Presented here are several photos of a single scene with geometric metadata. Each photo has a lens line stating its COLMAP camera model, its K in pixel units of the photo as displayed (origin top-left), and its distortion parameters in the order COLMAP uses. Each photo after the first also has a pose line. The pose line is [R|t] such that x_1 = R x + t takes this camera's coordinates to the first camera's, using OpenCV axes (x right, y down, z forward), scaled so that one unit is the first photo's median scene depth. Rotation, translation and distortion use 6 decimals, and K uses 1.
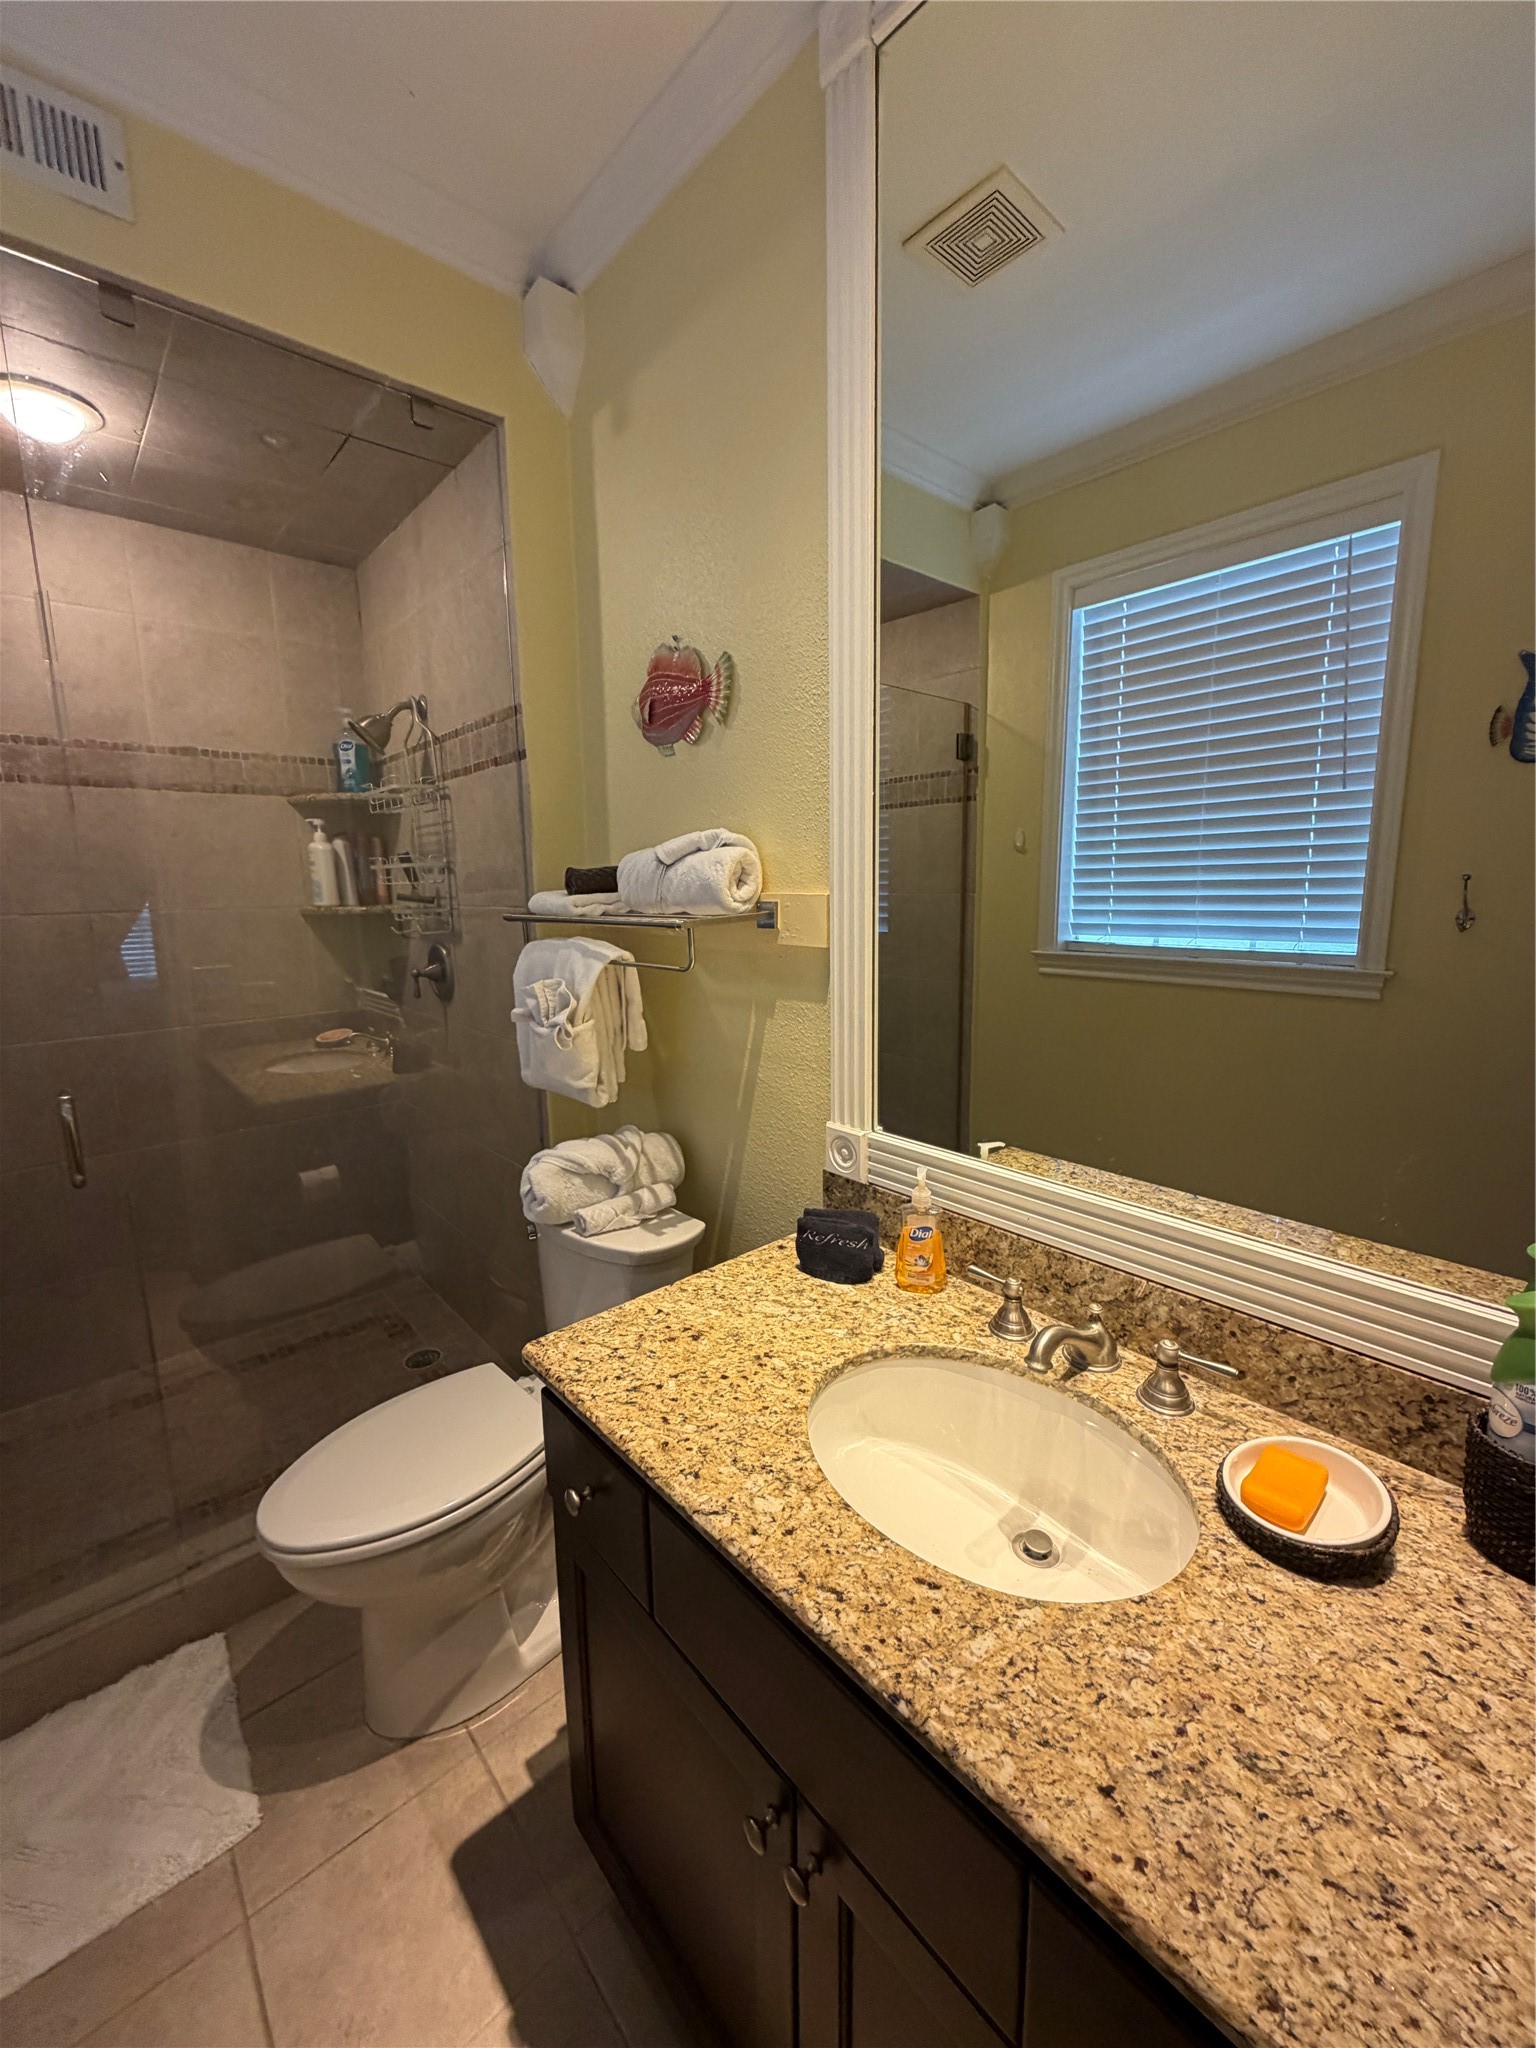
lens RADIAL K [[817.8, 0, 766.4], [0, 817.8, 1020.8], [0, 0, 1]] dist [0.002383, 0.000093]
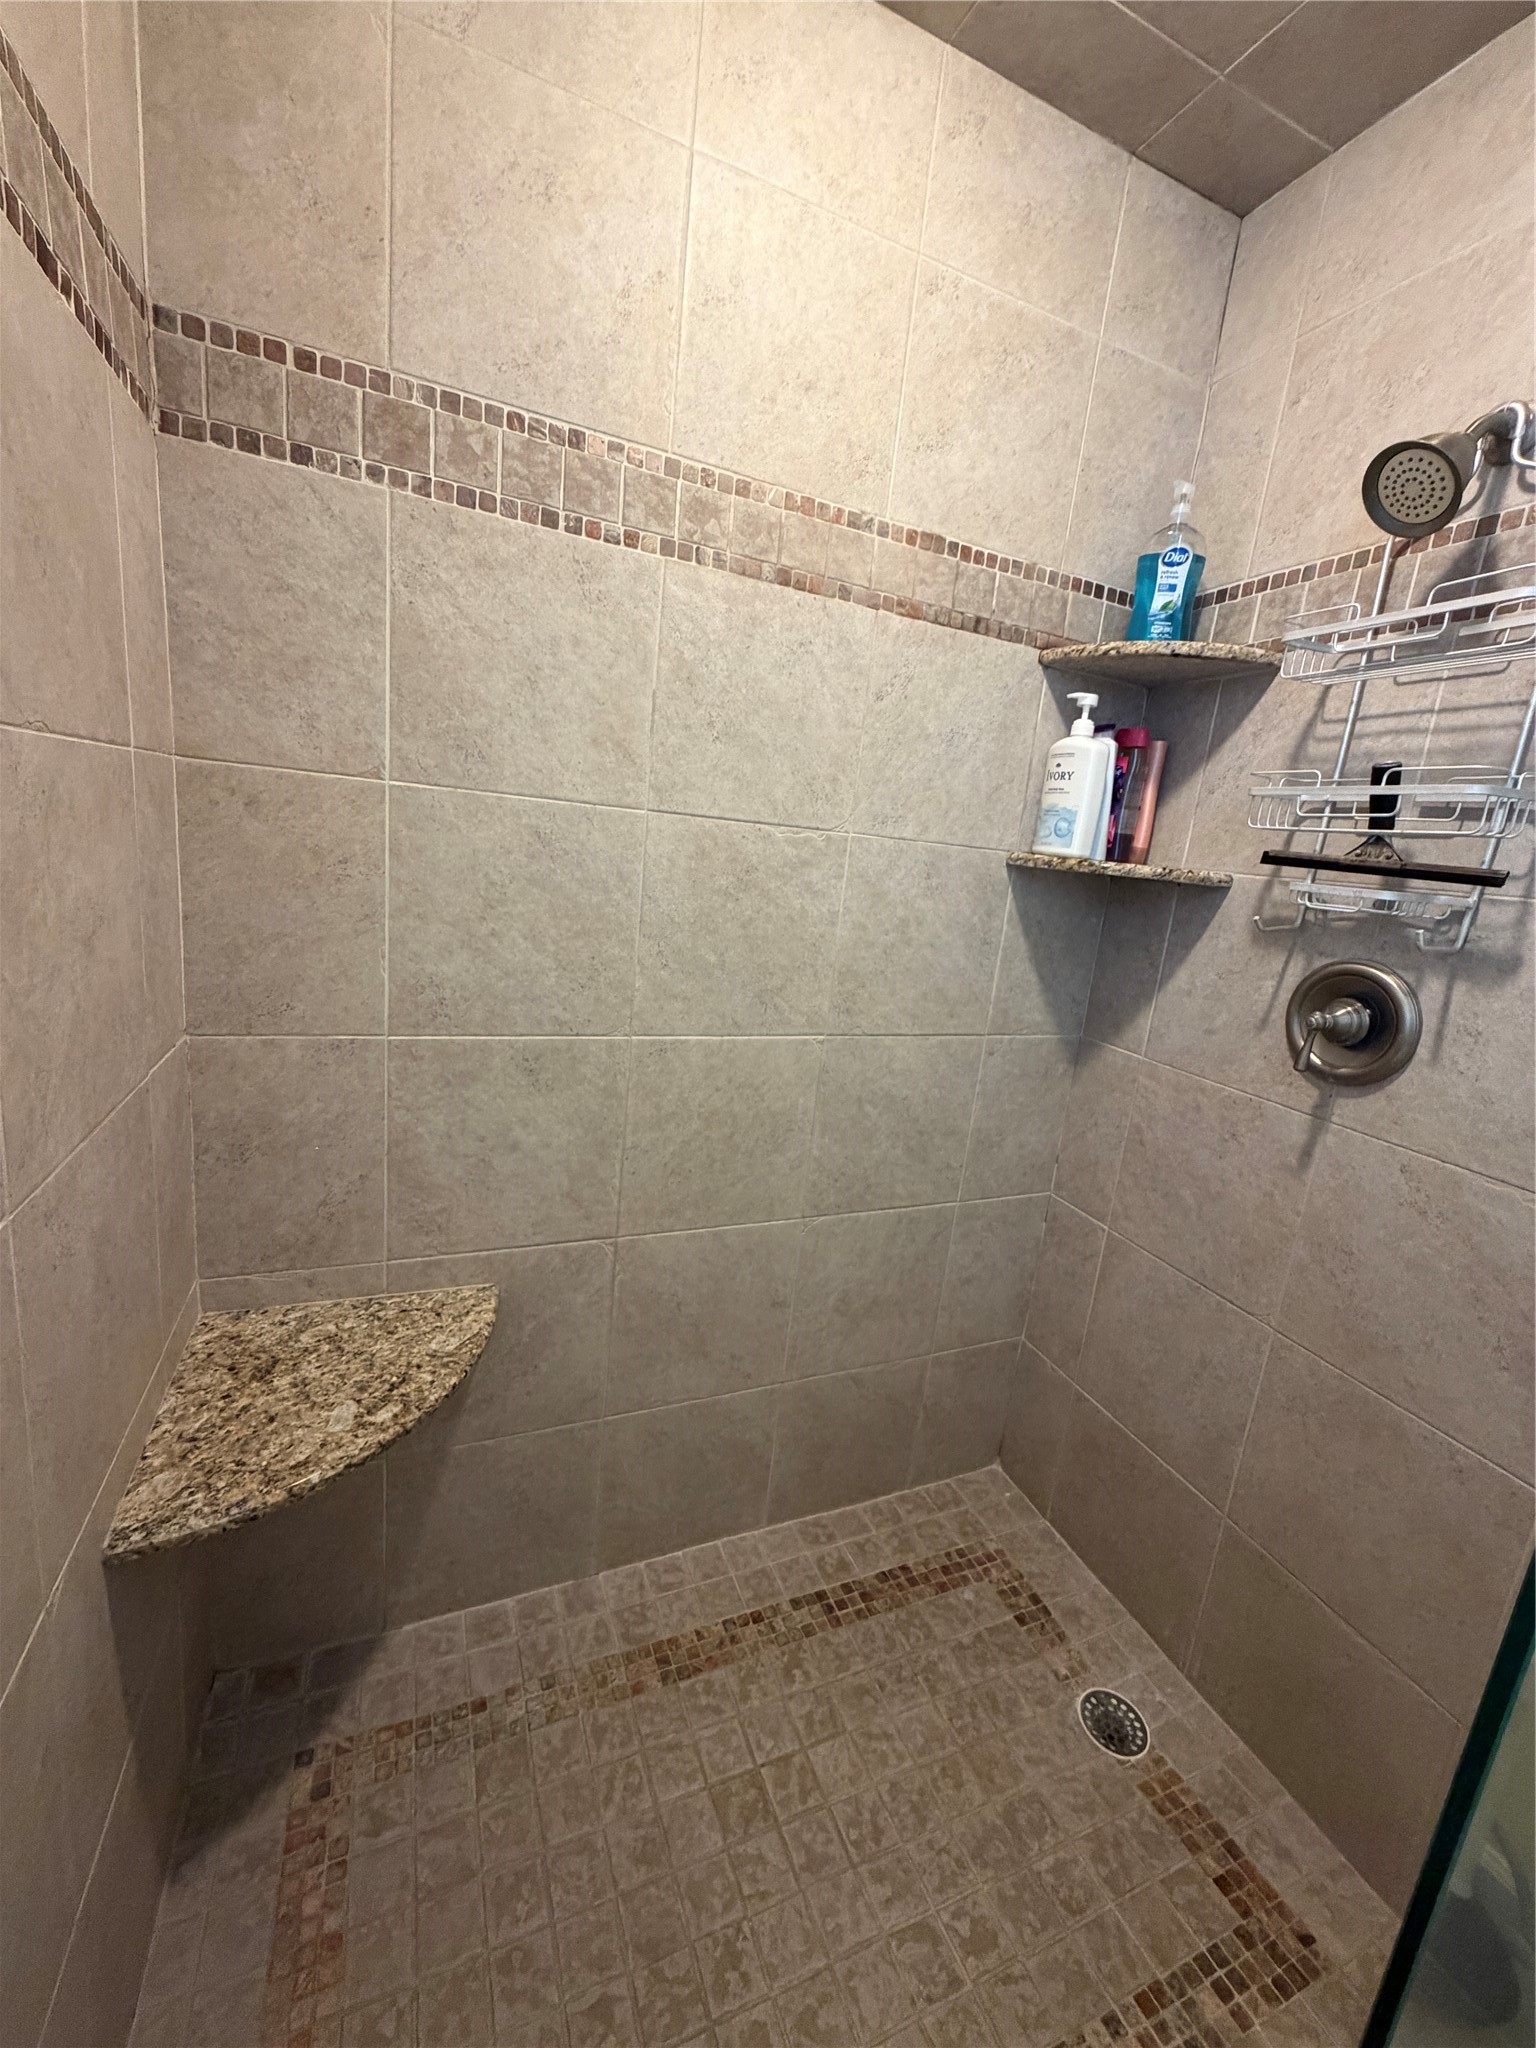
lens RADIAL K [[817.8, 0, 769.7], [0, 817.8, 1019.7], [0, 0, 1]] dist [0.002383, 0.000093]
pose [[0.938317, 0.177176, -0.296934, -0.543384], [-0.168533, 0.984178, 0.054677, -0.028708], [0.301923, -0.001261, 0.953331, 0.417864]]
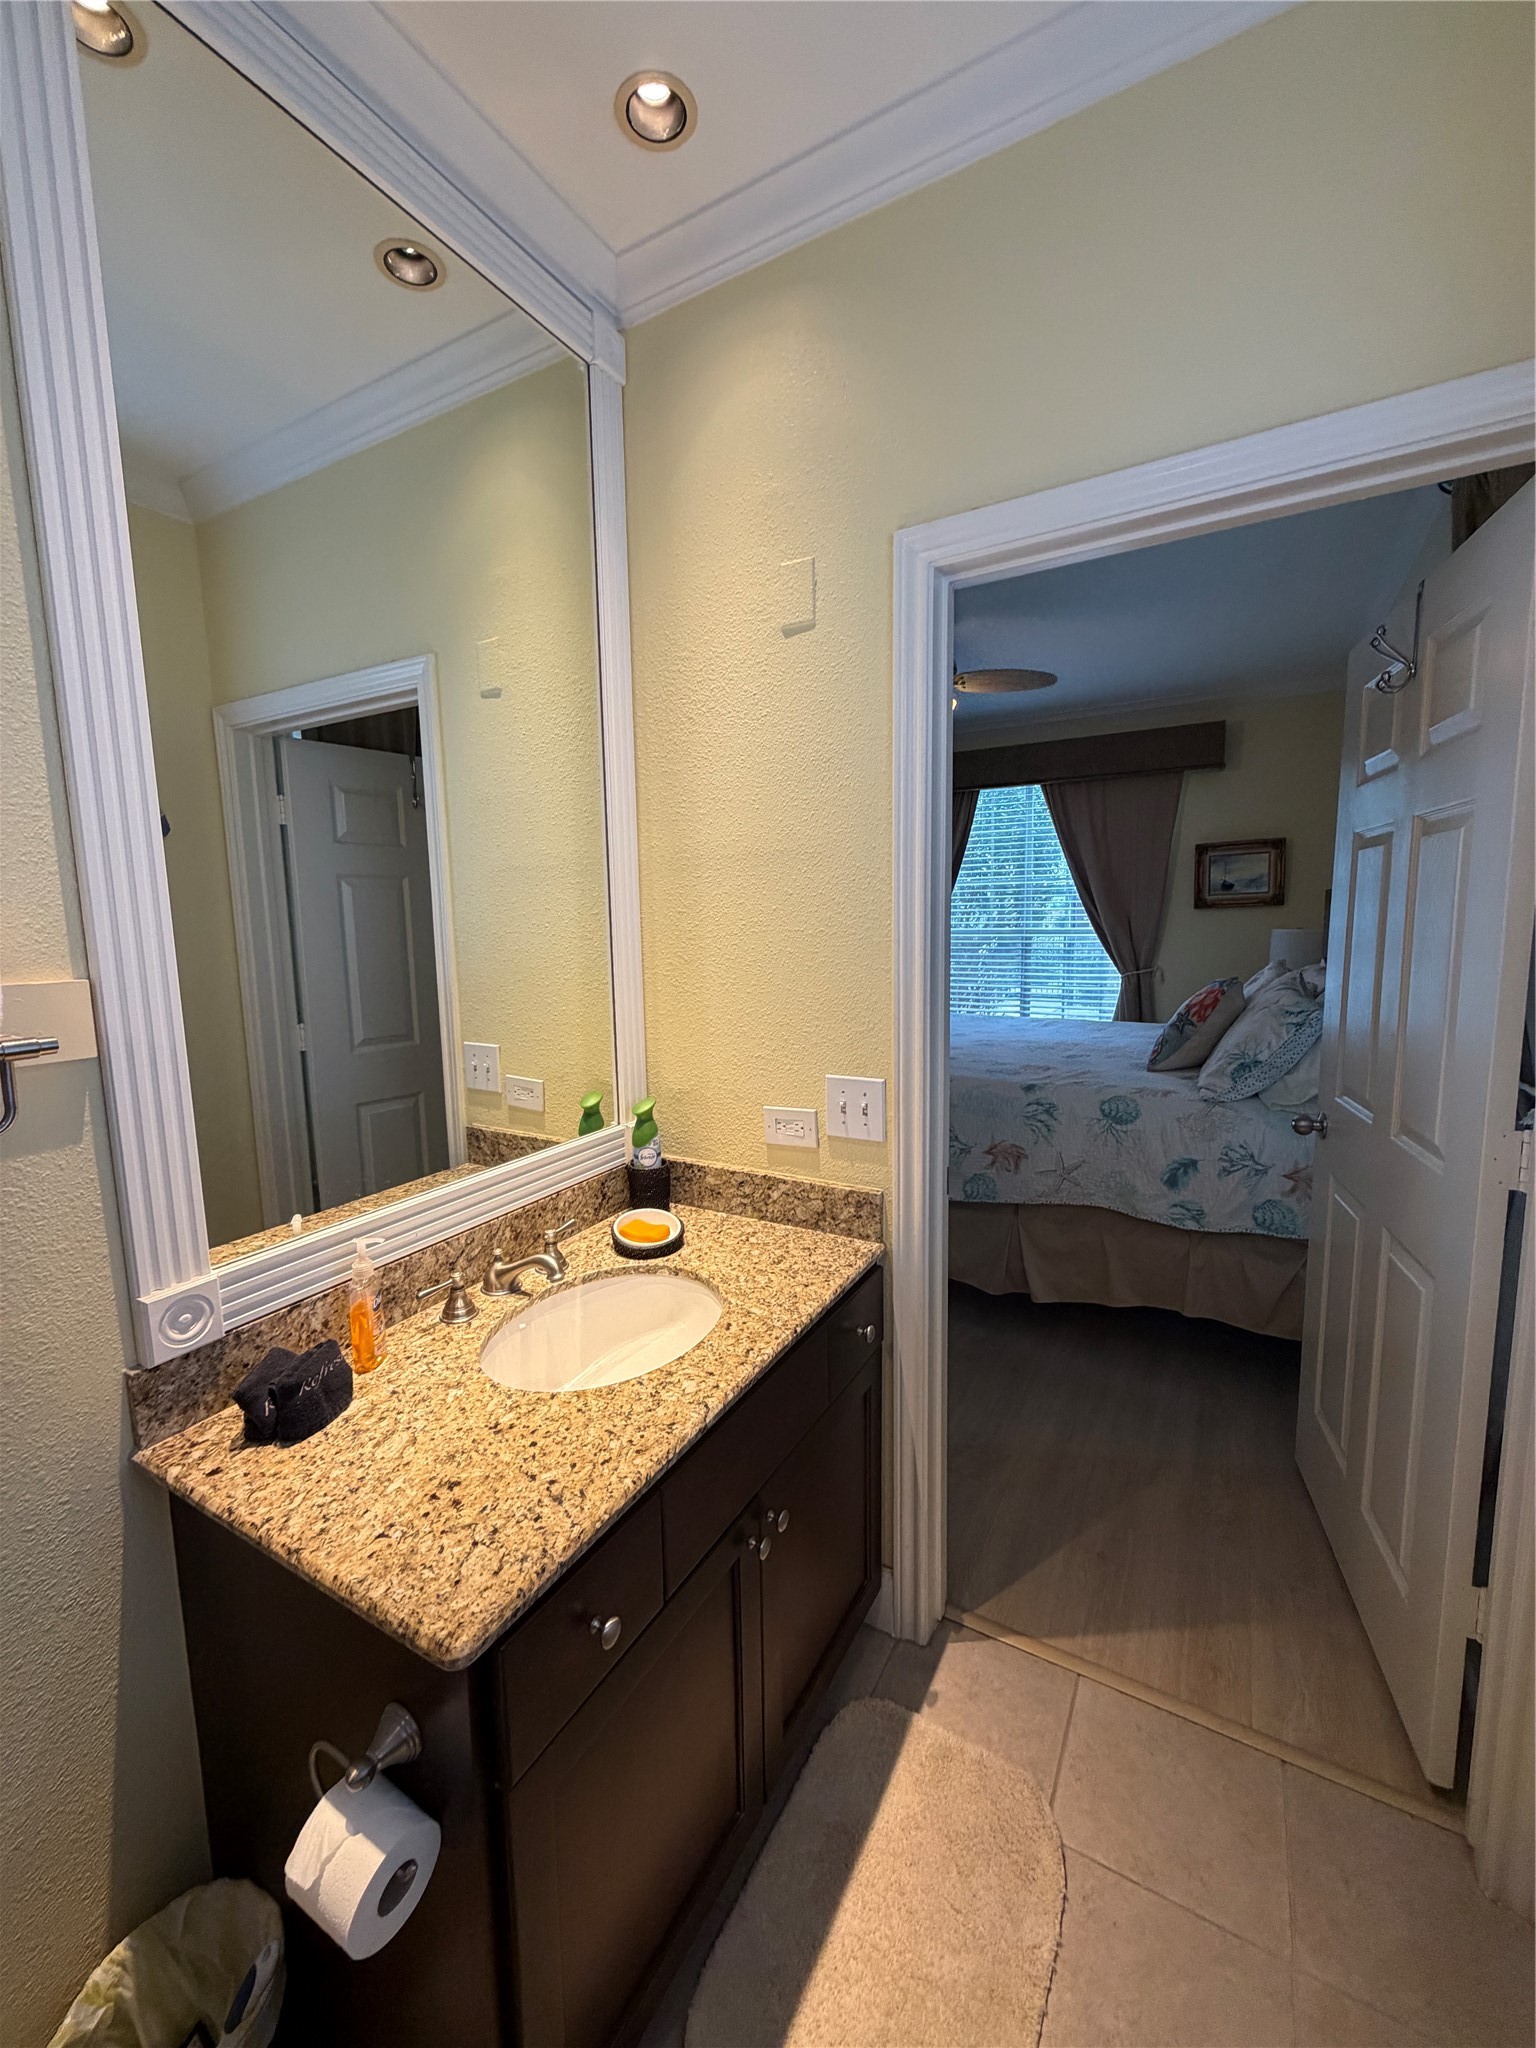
lens RADIAL K [[817.8, 0, 763.1], [0, 817.8, 1018.5], [0, 0, 1]] dist [0.002383, 0.000093]
pose [[-0.317330, -0.100429, 0.942982, -1.278060], [0.181564, 0.969547, 0.164357, -0.226221], [-0.930772, 0.223367, -0.289432, 1.129838]]
